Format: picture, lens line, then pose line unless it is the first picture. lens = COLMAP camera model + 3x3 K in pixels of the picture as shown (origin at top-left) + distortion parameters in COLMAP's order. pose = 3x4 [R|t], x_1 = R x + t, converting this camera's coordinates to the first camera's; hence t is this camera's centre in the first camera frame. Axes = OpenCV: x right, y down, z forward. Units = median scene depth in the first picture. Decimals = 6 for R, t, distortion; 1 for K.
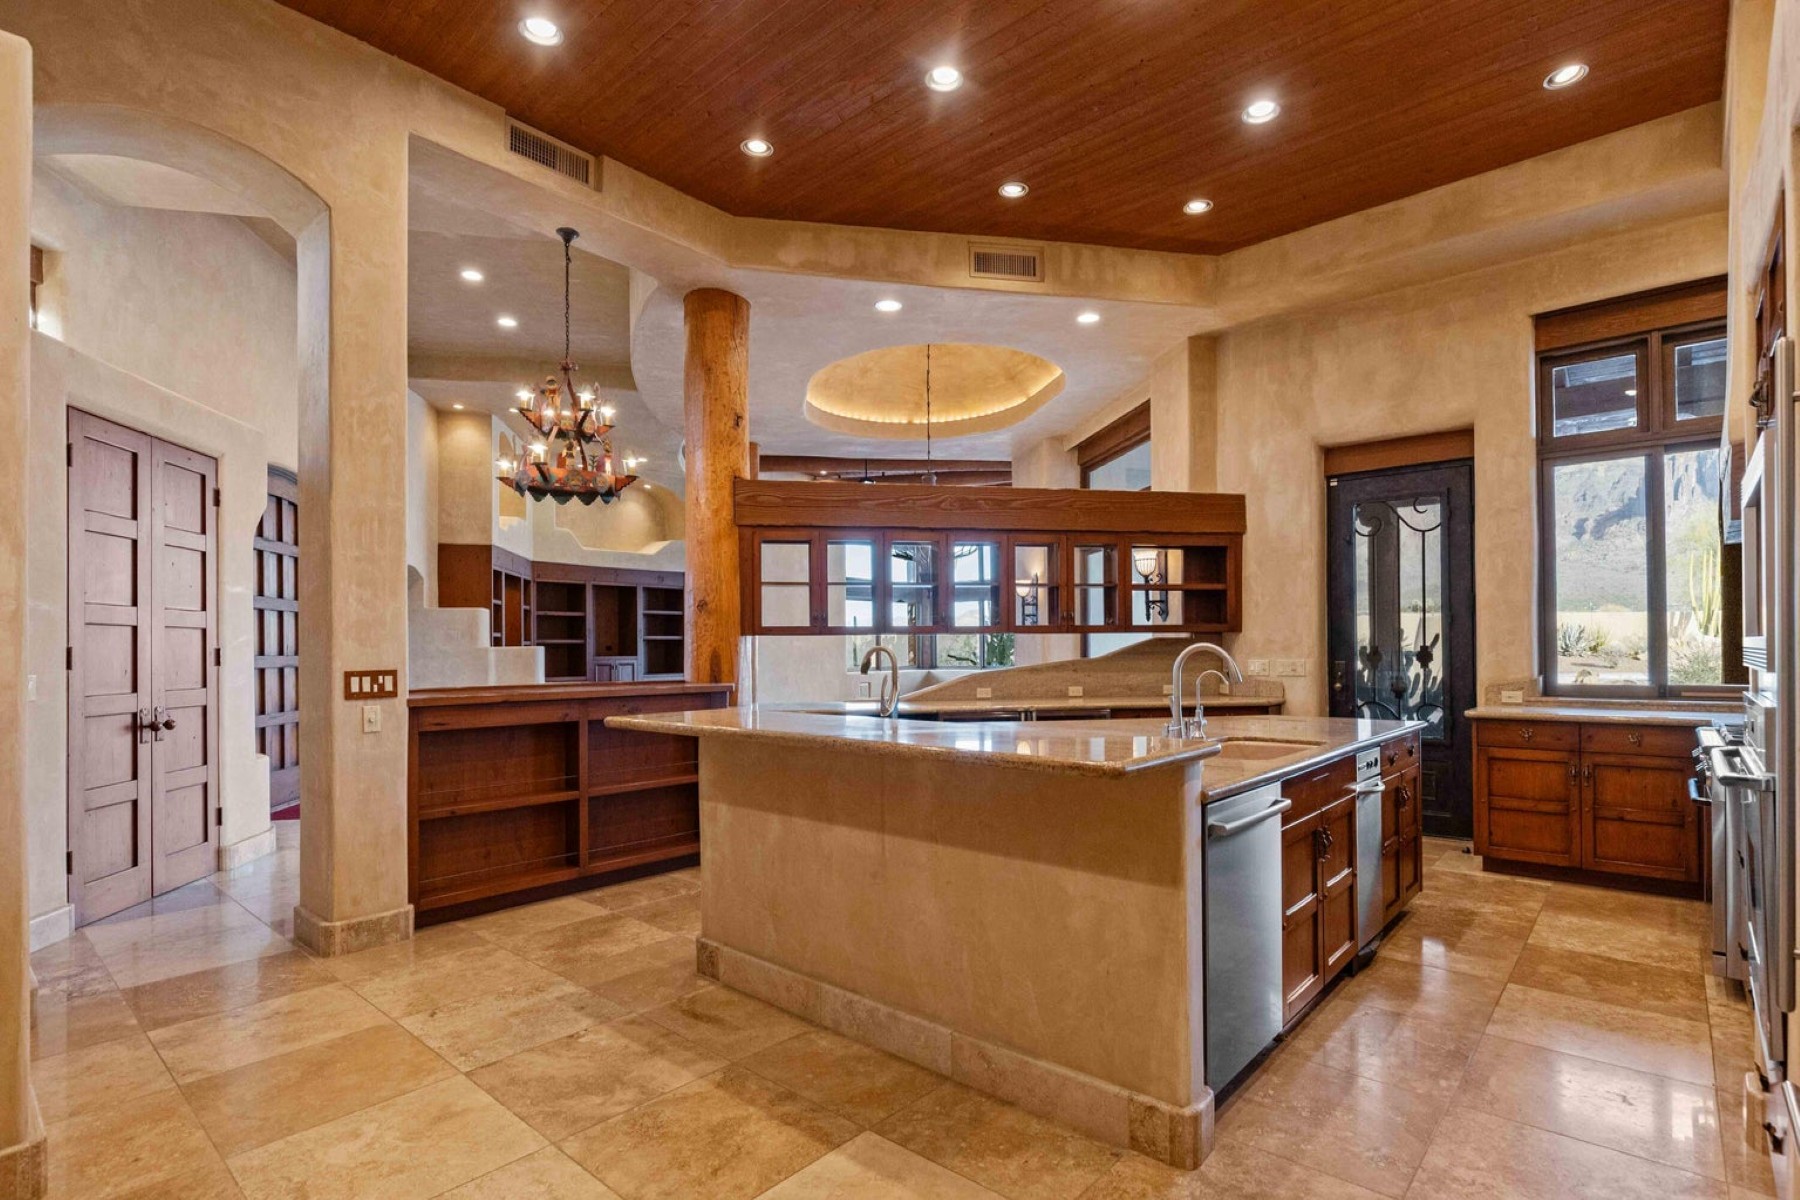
lens RADIAL K [[871.6, 0, 905.9], [0, 871.6, 644.6], [0, 0, 1]] dist [-0.002860, -0.001788]
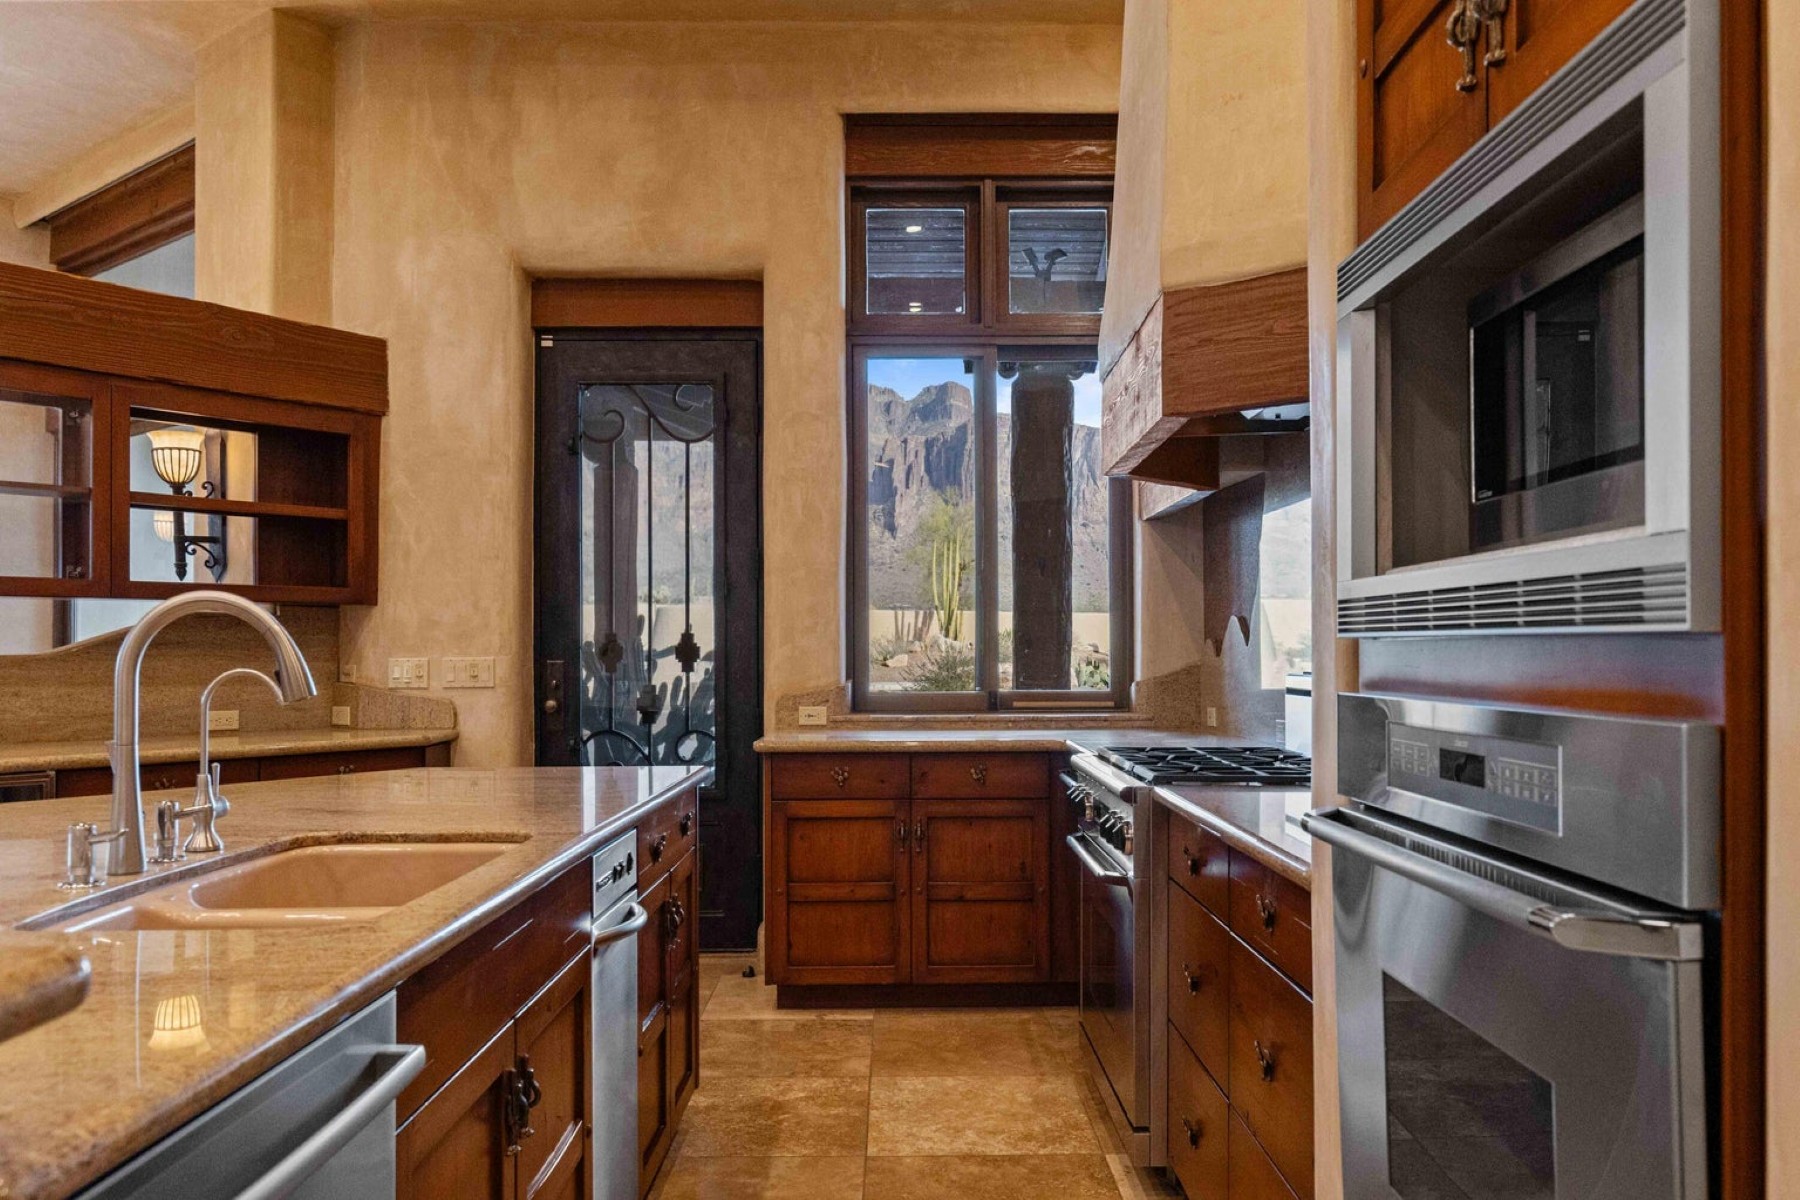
lens RADIAL K [[1296.0, 0, 945.4], [0, 1296.0, 641.5], [0, 0, 1]] dist [0.002257, 0.000352]
pose [[0.726251, 0.010429, 0.687351, 0.125899], [-0.006889, 0.999945, -0.007894, 0.013865], [-0.687395, 0.000998, 0.726283, 0.259032]]
